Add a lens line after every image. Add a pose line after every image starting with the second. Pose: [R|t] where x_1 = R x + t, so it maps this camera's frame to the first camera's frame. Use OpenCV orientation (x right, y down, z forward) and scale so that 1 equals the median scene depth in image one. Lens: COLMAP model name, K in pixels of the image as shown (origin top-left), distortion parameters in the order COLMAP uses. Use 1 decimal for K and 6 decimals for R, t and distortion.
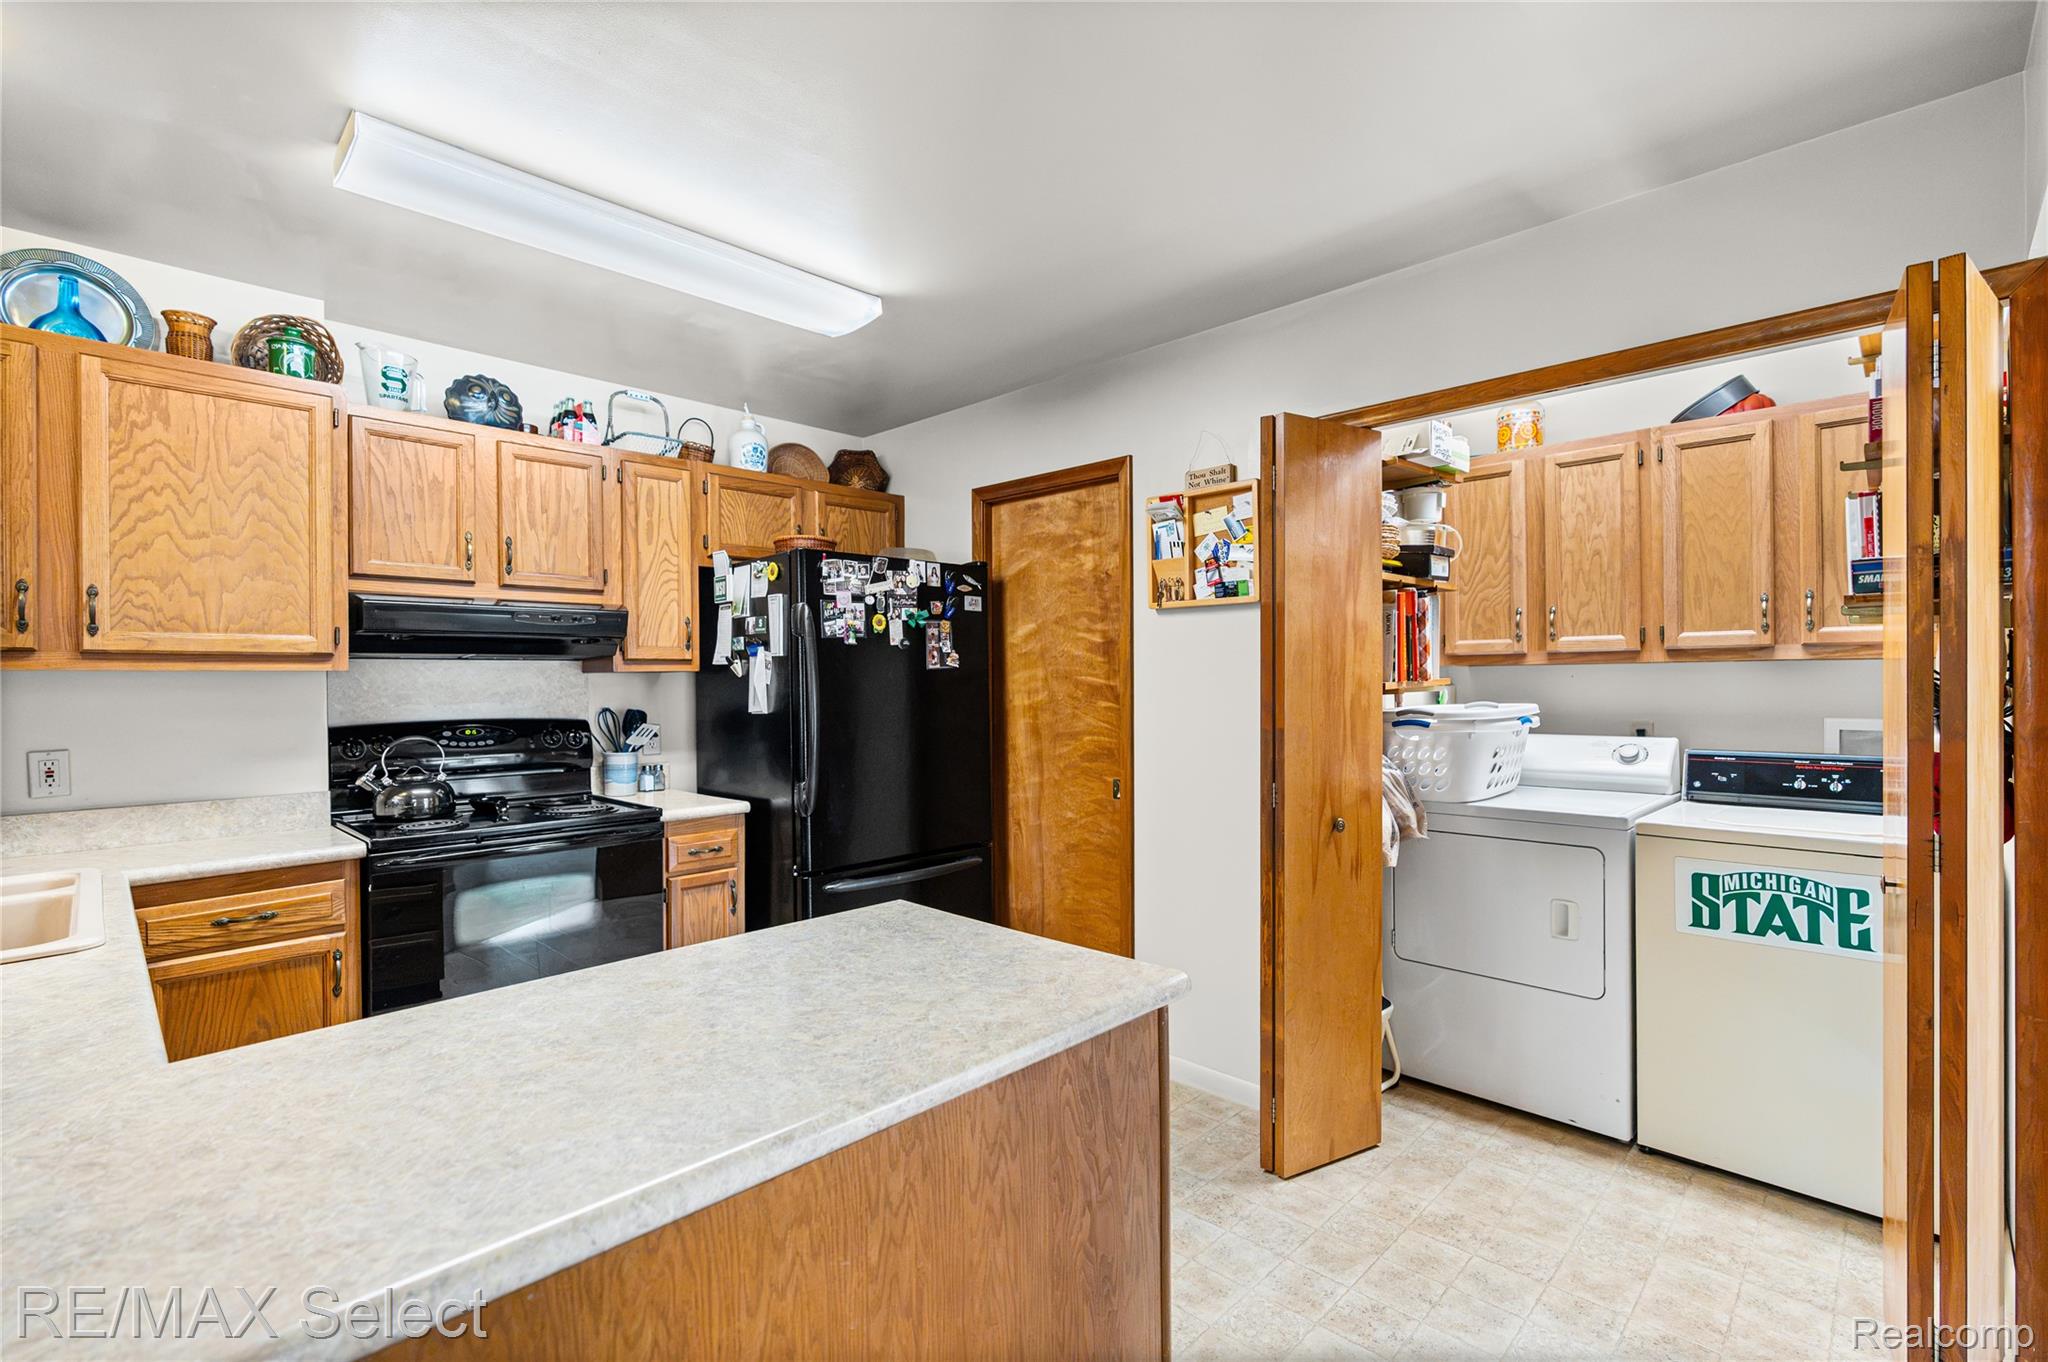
lens RADIAL K [[927.0, 0, 1035.0], [0, 927.0, 682.9], [0, 0, 1]] dist [-0.007014, 0.001314]
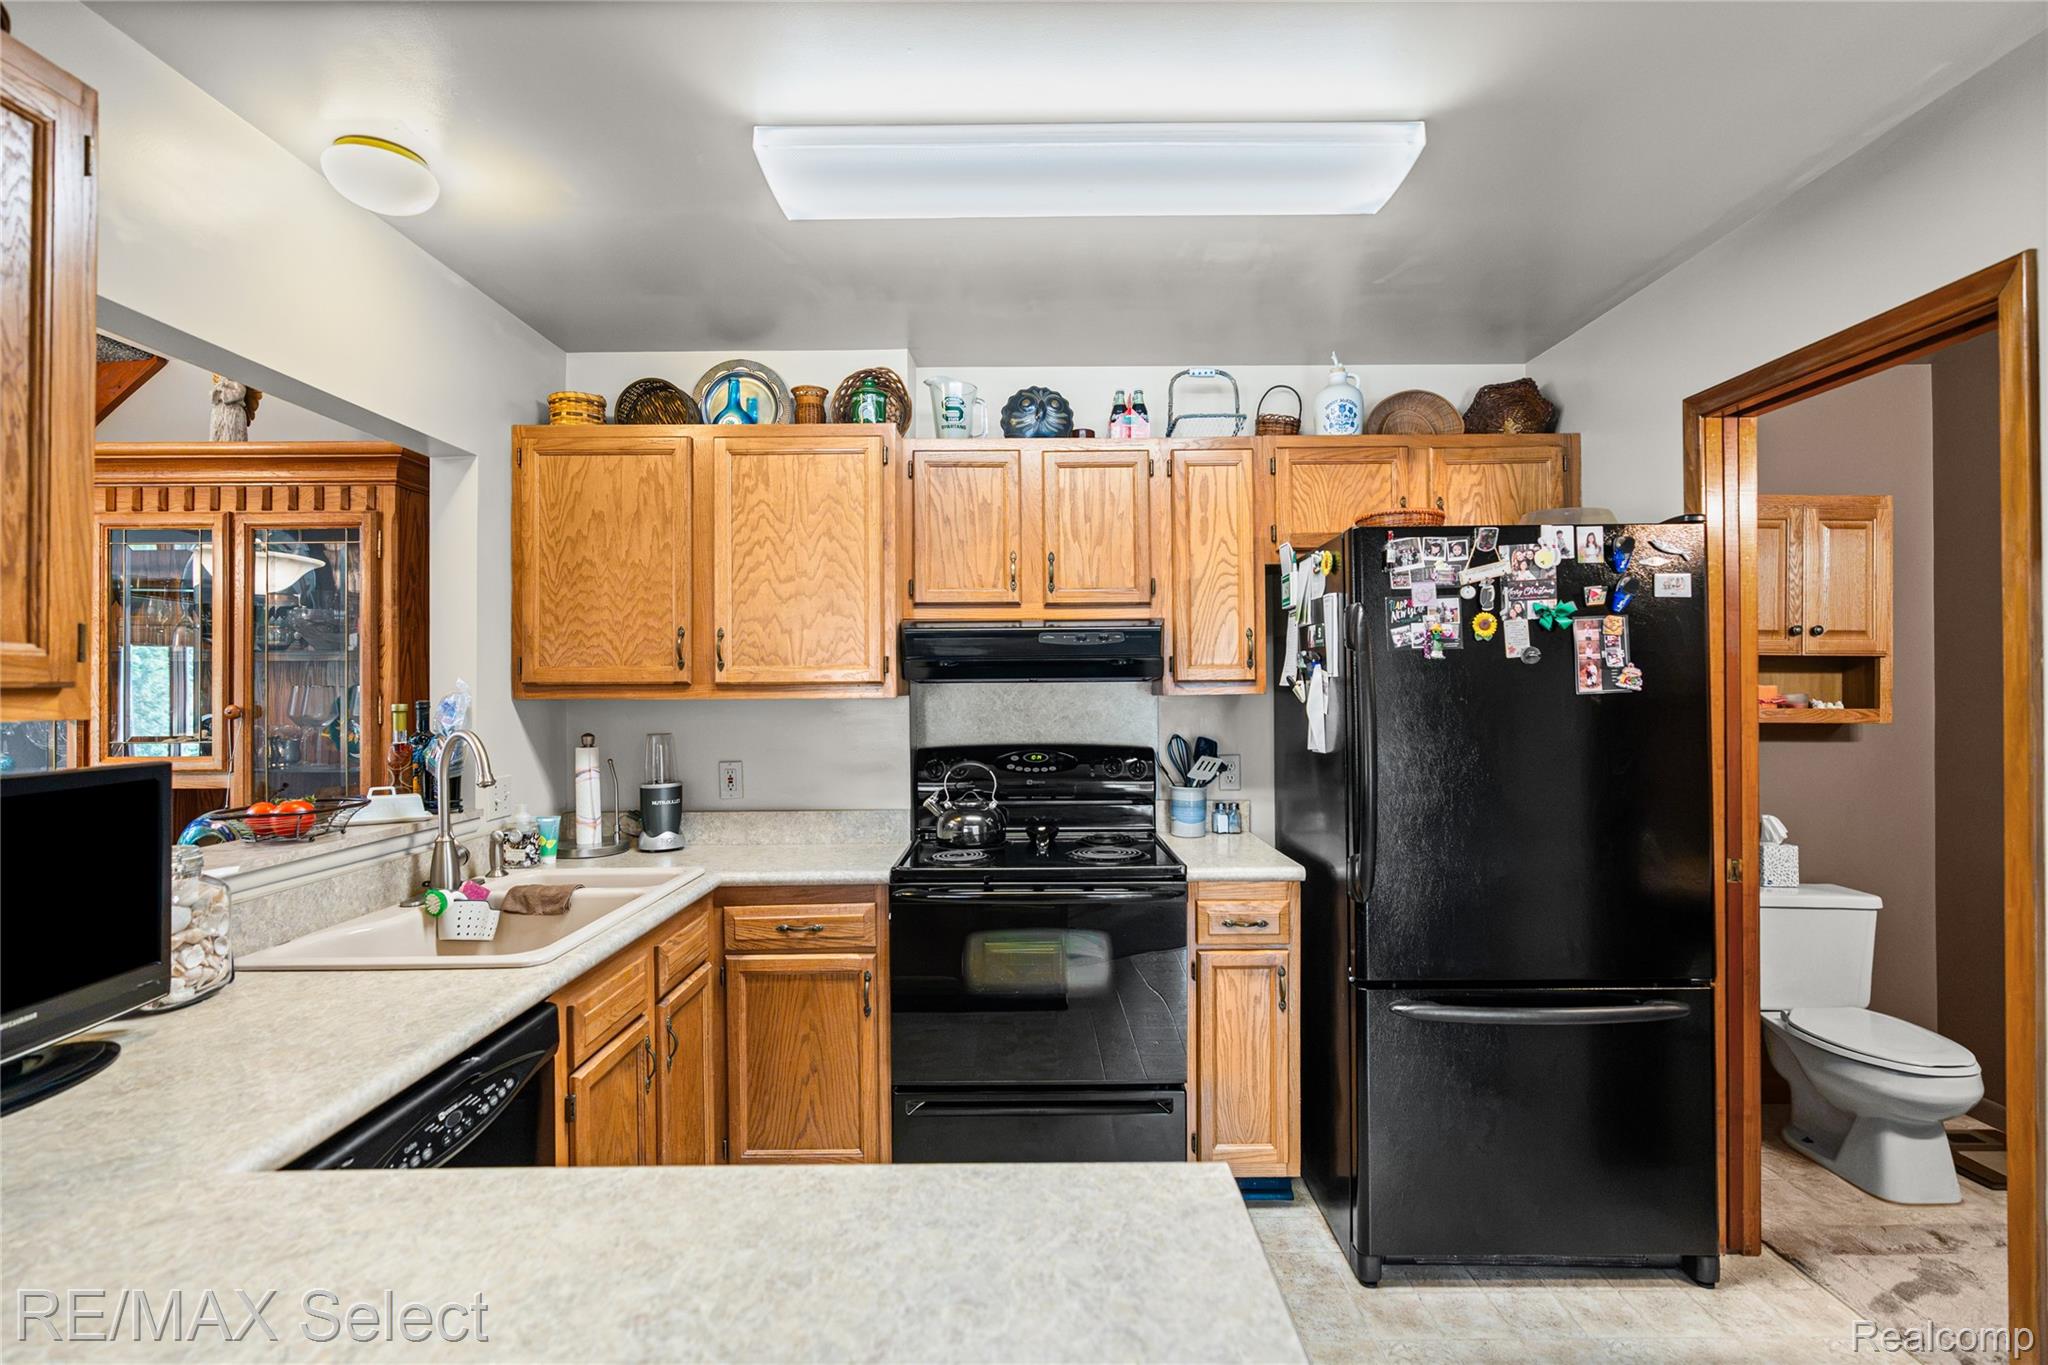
lens RADIAL K [[940.0, 0, 1025.6], [0, 940.0, 678.9], [0, 0, 1]] dist [-0.003754, 0.000417]
pose [[0.694967, -0.003735, -0.719032, 0.094016], [0.000385, 0.999988, -0.004823, -0.024532], [0.719042, 0.003075, 0.694960, 0.310760]]
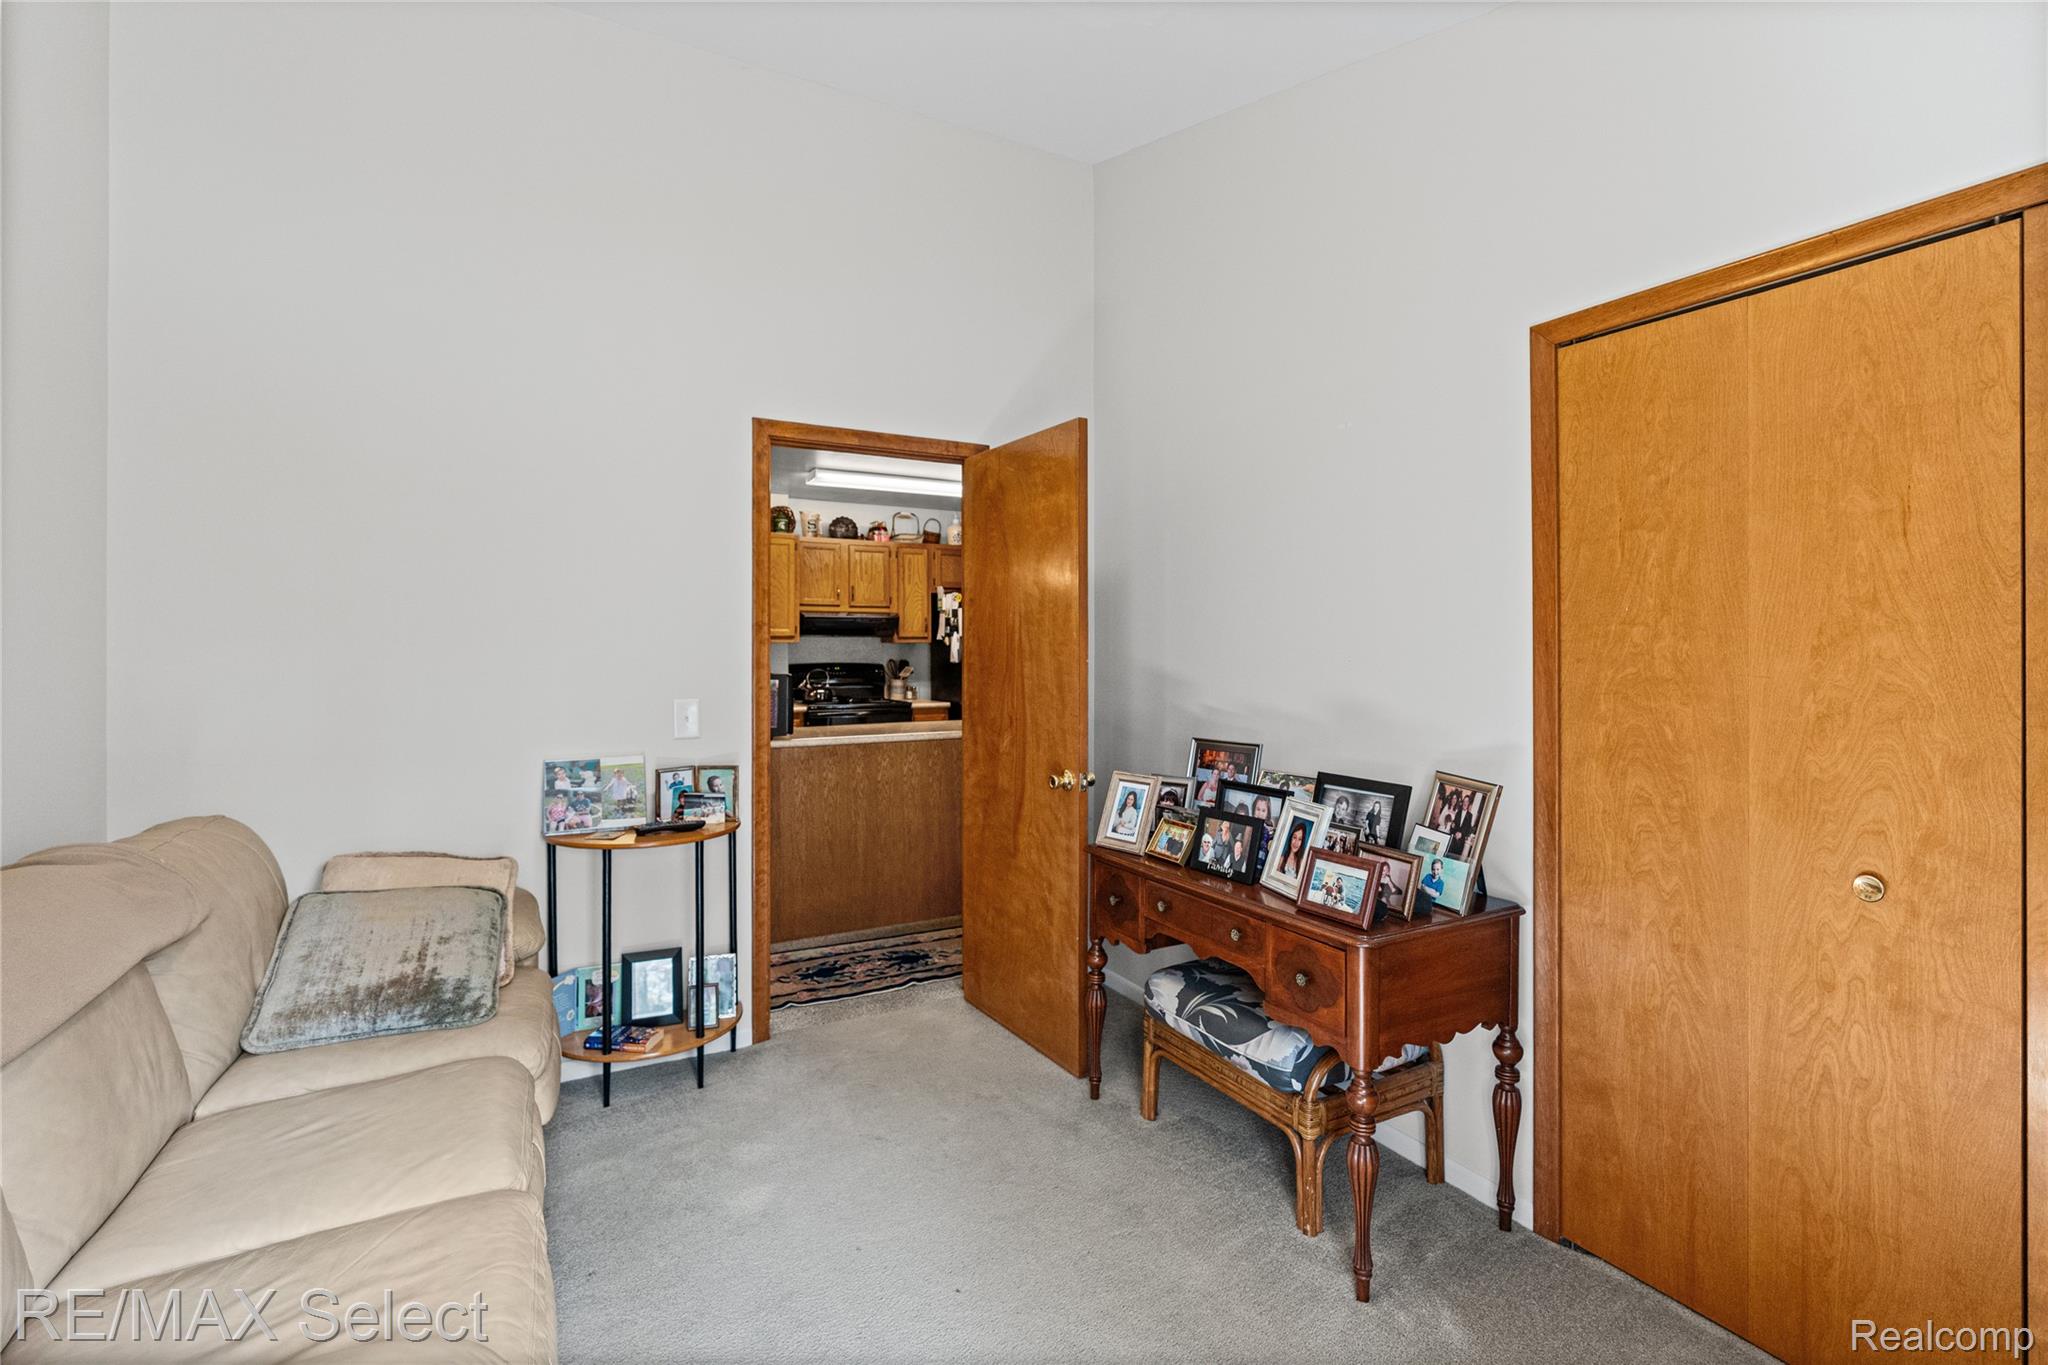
lens RADIAL K [[937.8, 0, 1038.5], [0, 937.8, 672.2], [0, 0, 1]] dist [-0.006441, 0.000788]
pose [[0.960183, 0.014402, -0.279001, 0.539999], [-0.007445, 0.999635, 0.025978, -0.002135], [0.279273, -0.022867, 0.959939, -1.134473]]
